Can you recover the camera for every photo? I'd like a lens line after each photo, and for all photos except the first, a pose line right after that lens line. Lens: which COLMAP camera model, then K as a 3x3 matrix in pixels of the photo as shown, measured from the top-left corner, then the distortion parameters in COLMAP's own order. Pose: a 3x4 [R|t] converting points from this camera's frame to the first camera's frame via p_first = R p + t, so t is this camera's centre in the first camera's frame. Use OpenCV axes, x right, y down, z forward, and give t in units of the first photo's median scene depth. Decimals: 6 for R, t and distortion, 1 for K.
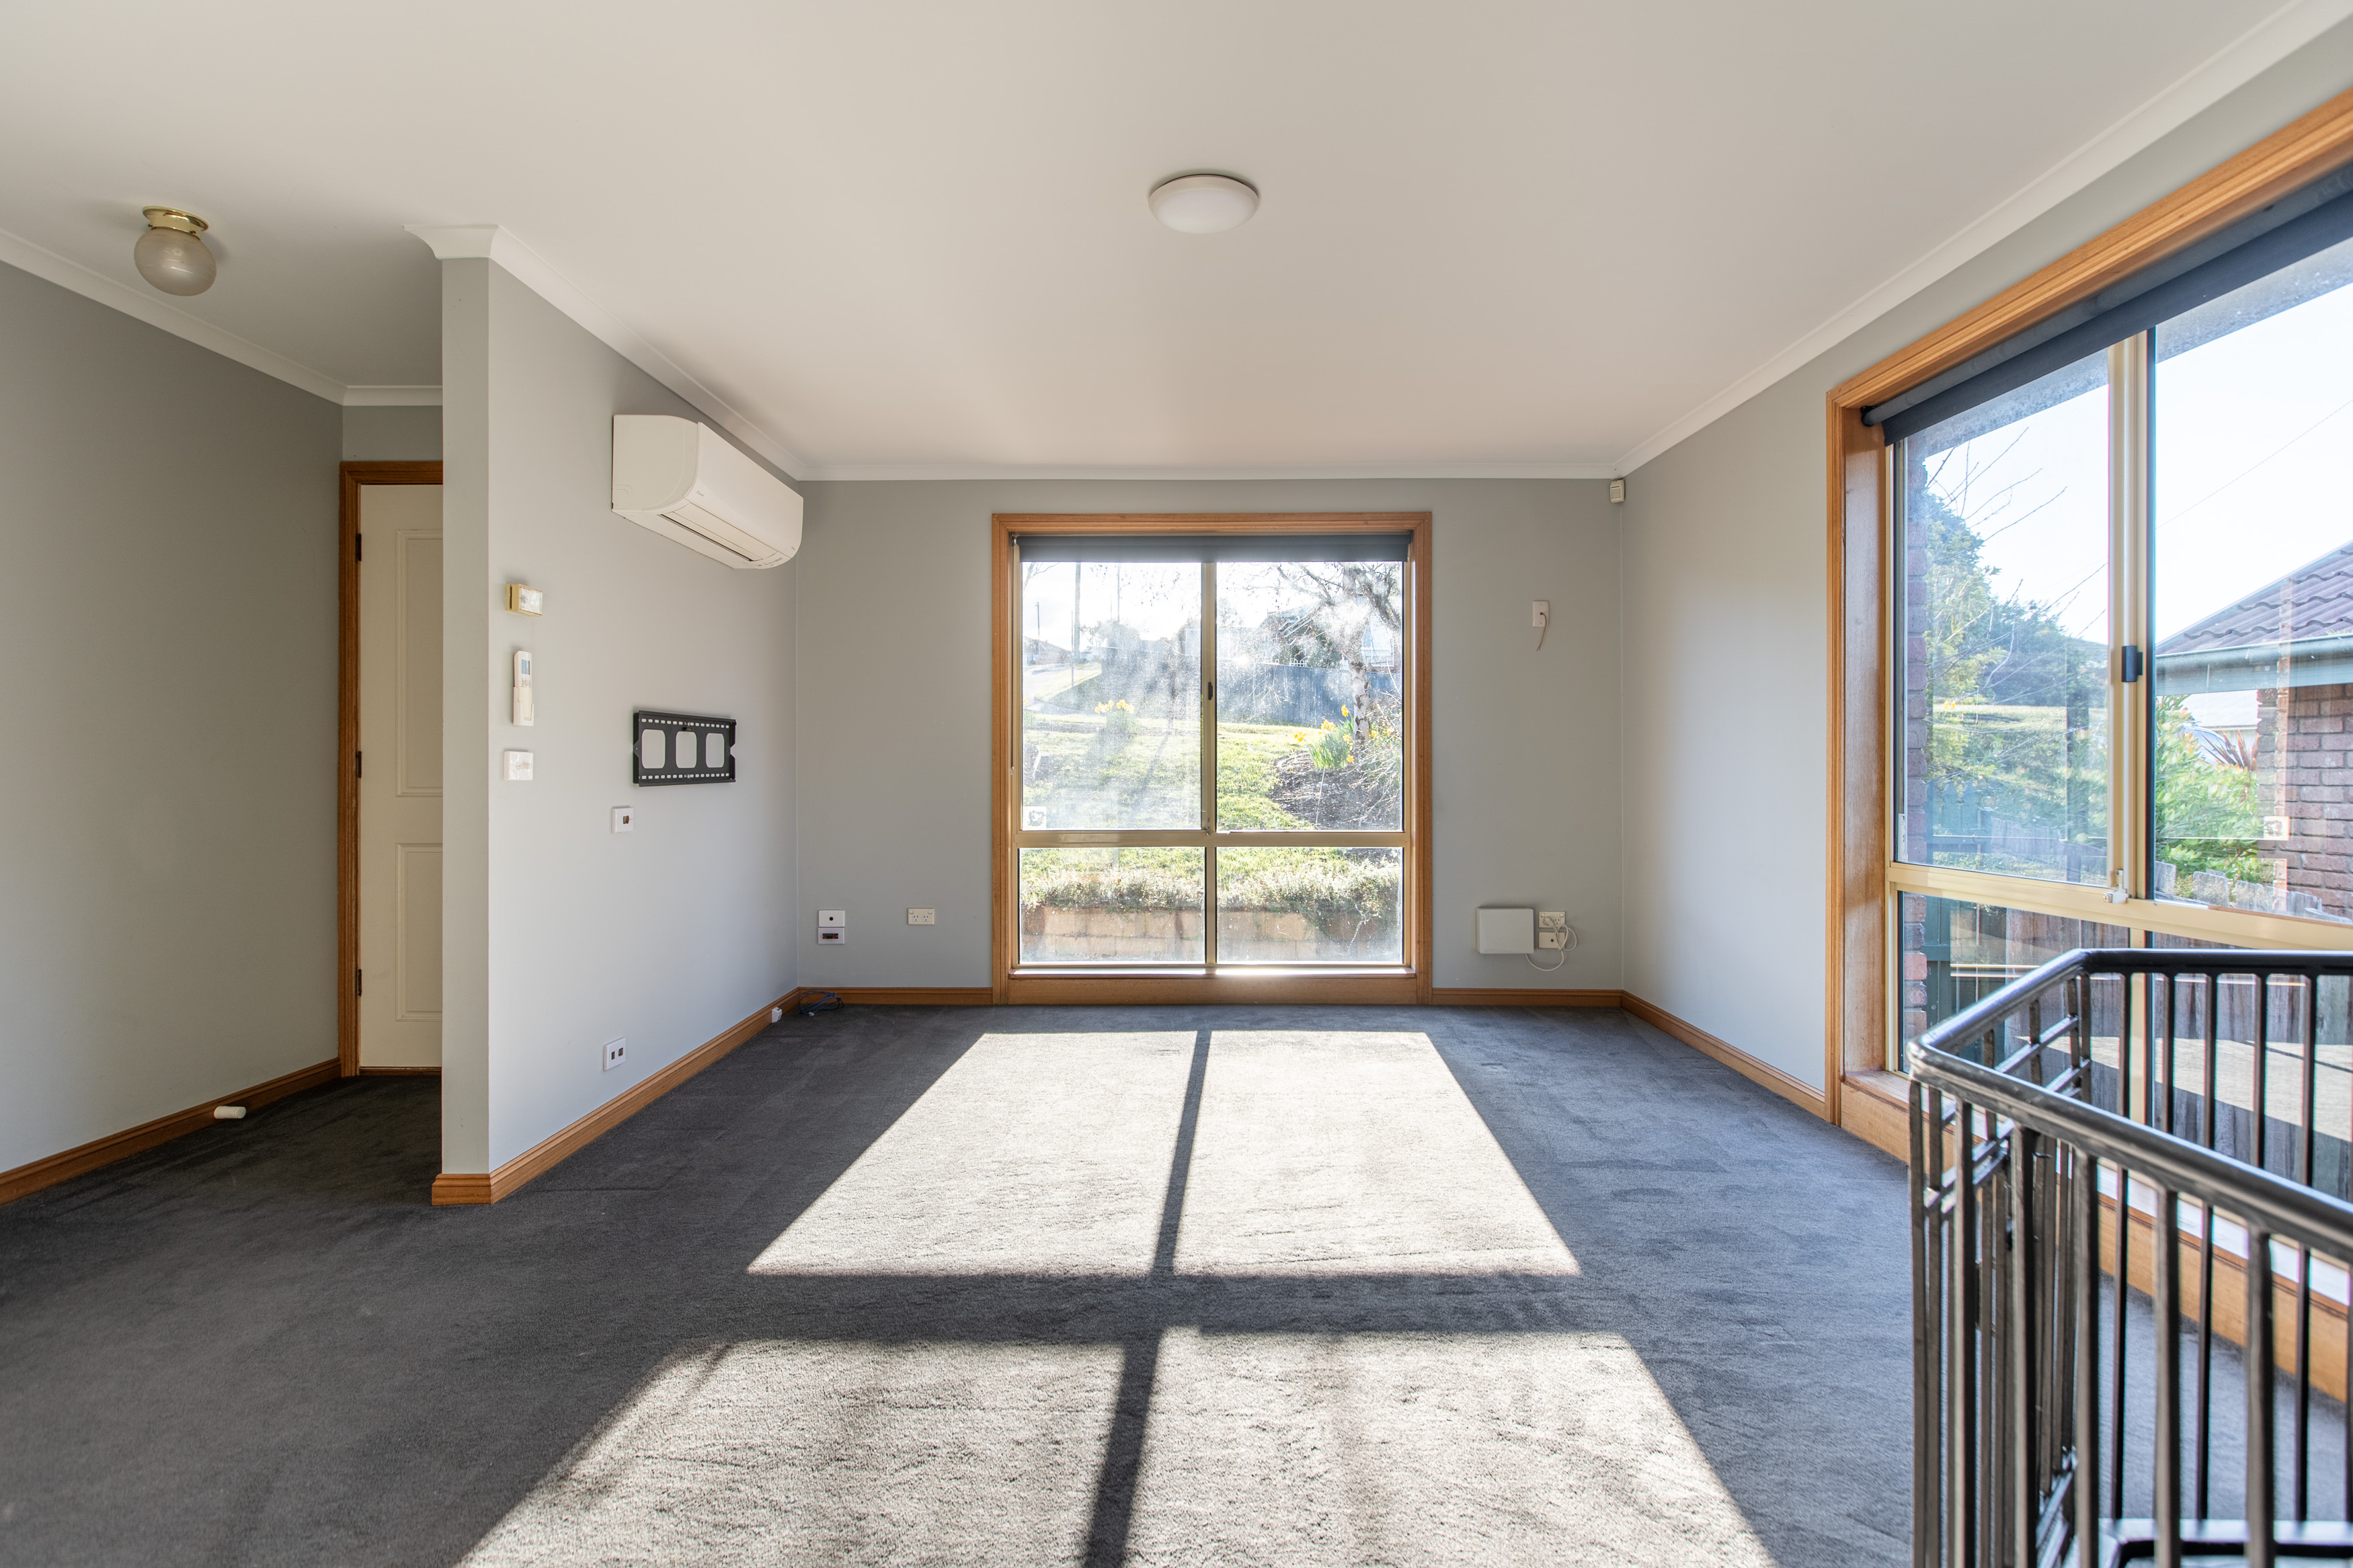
lens RADIAL K [[1260.0, 0, 1176.5], [0, 1260.0, 784.0], [0, 0, 1]] dist [-0.000491, 0.000233]
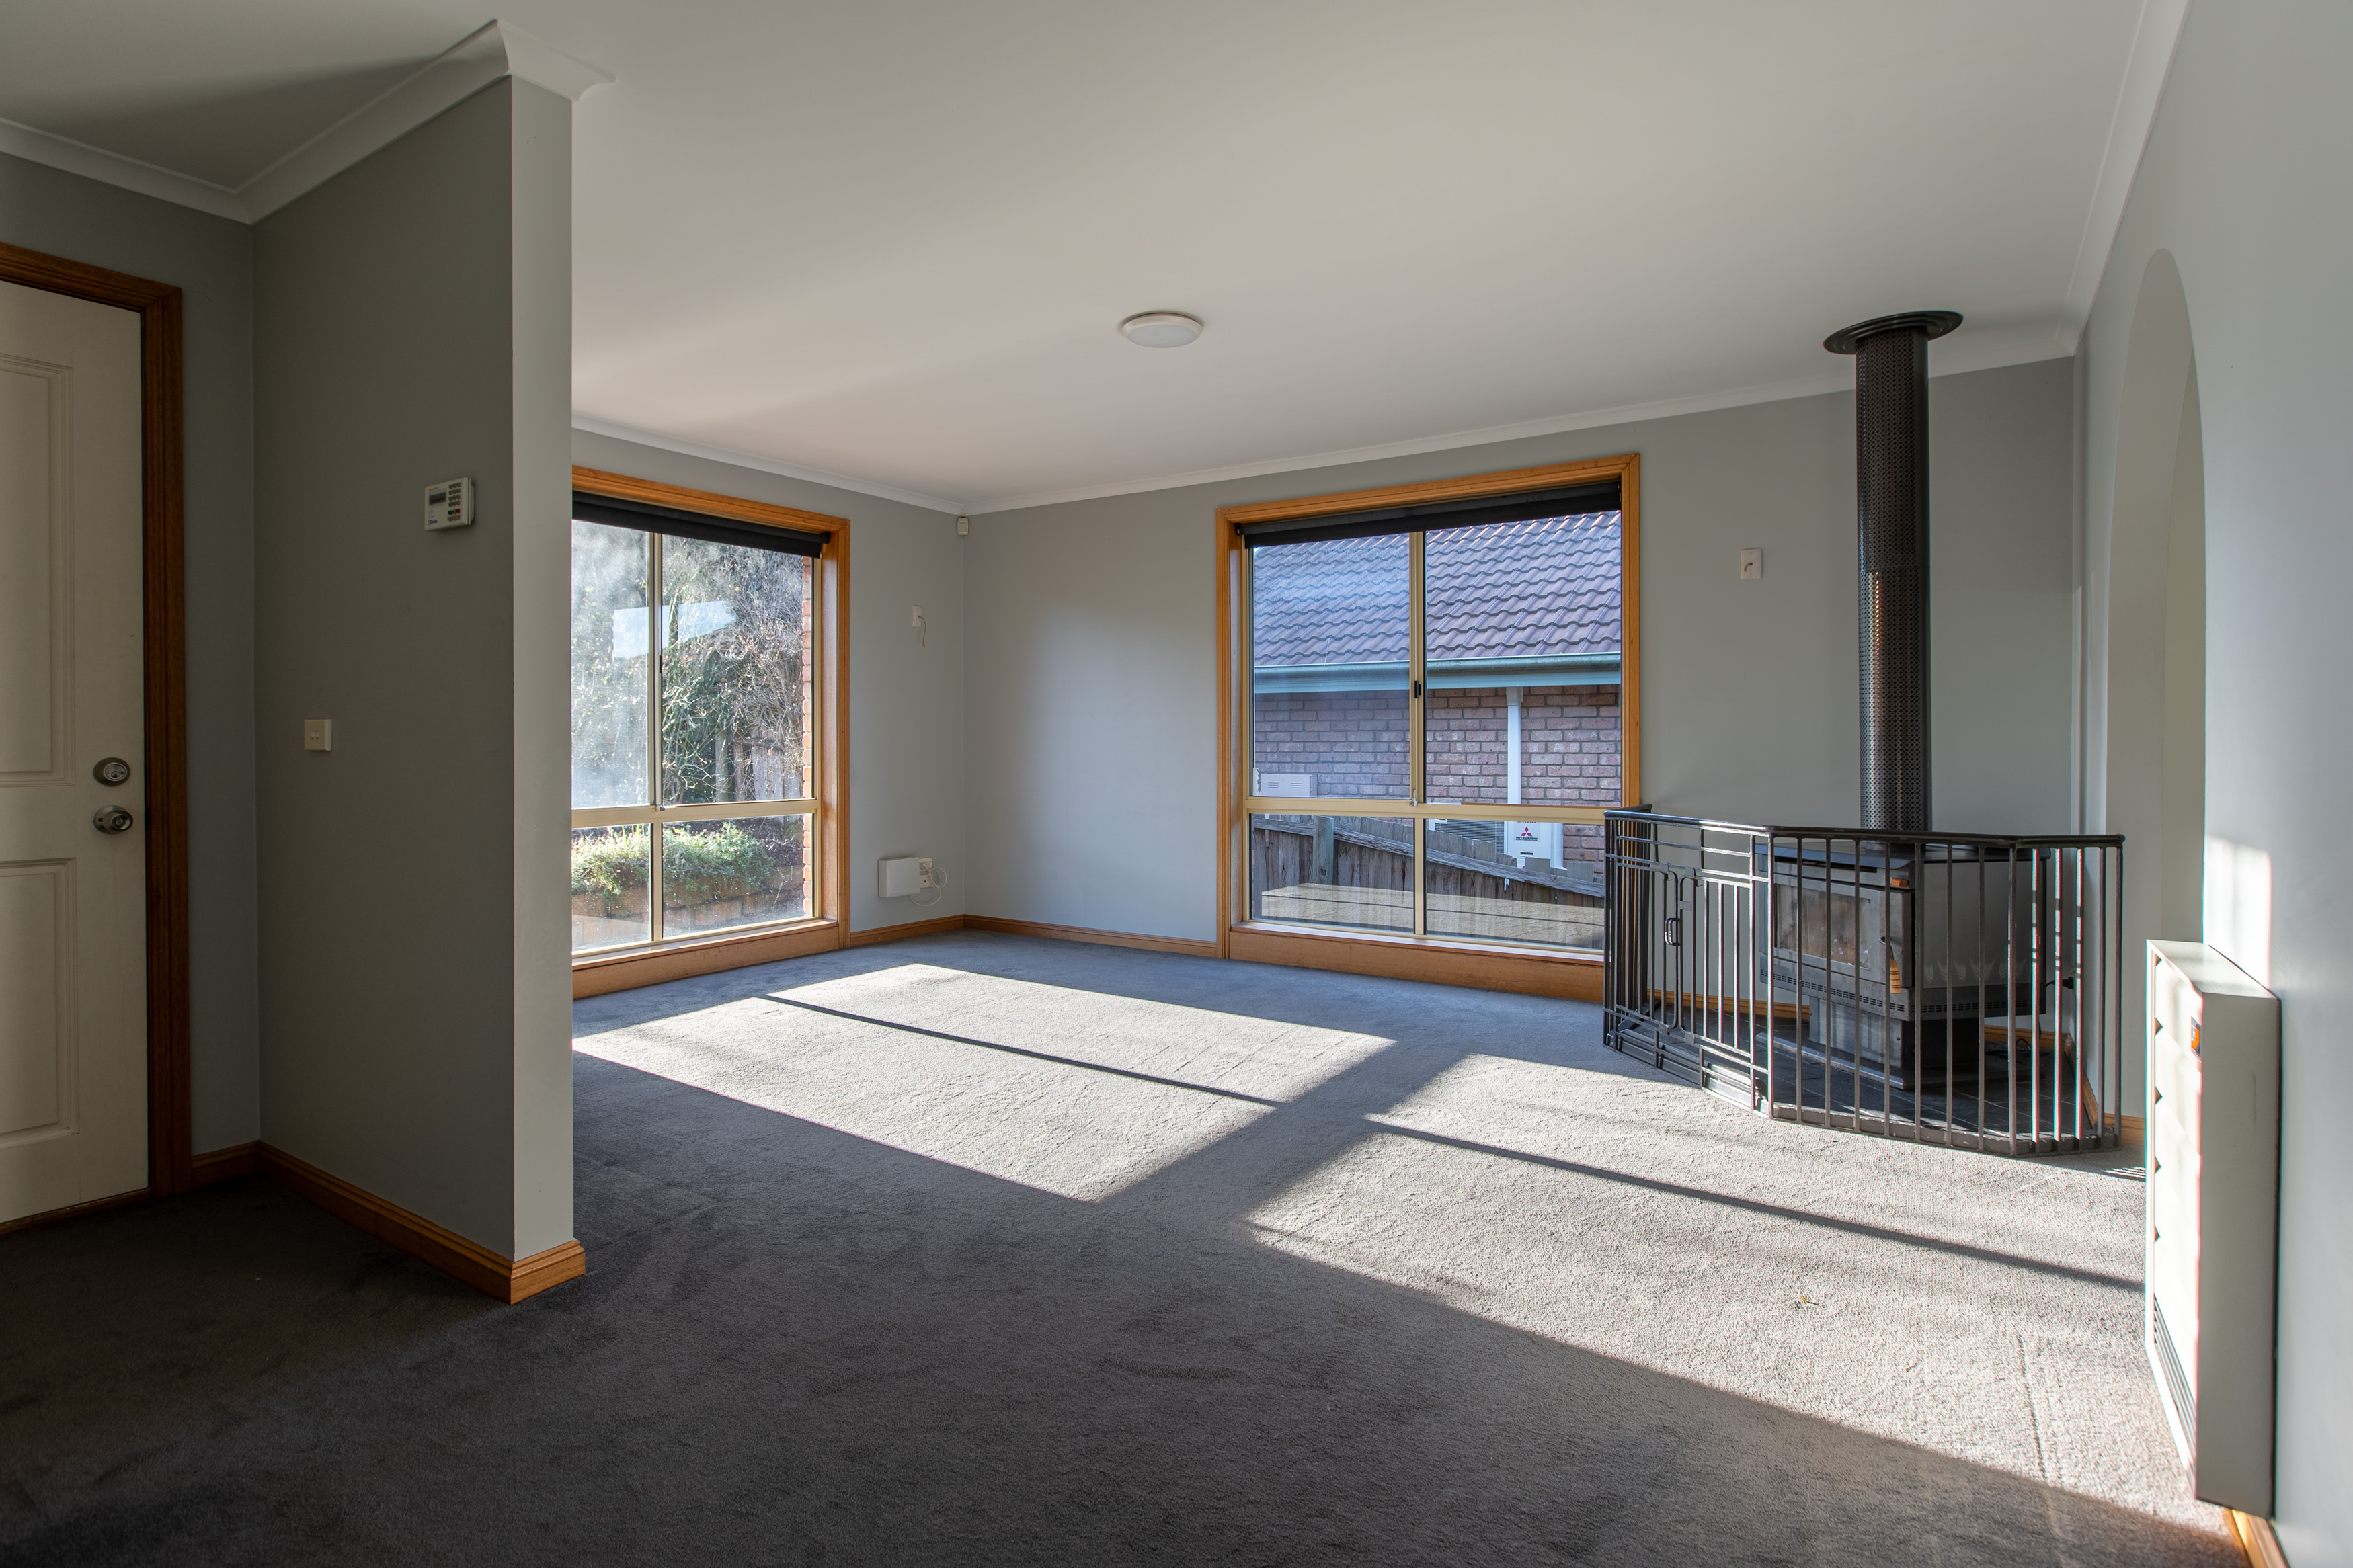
lens RADIAL K [[1174.7, 0, 1168.8], [0, 1174.7, 740.7], [0, 0, 1]] dist [0.010798, 0.000004]
pose [[0.528972, -0.012313, 0.848550, -0.552186], [0.013230, 0.999893, 0.006262, -0.017024], [-0.848536, 0.007913, 0.529078, 0.180760]]
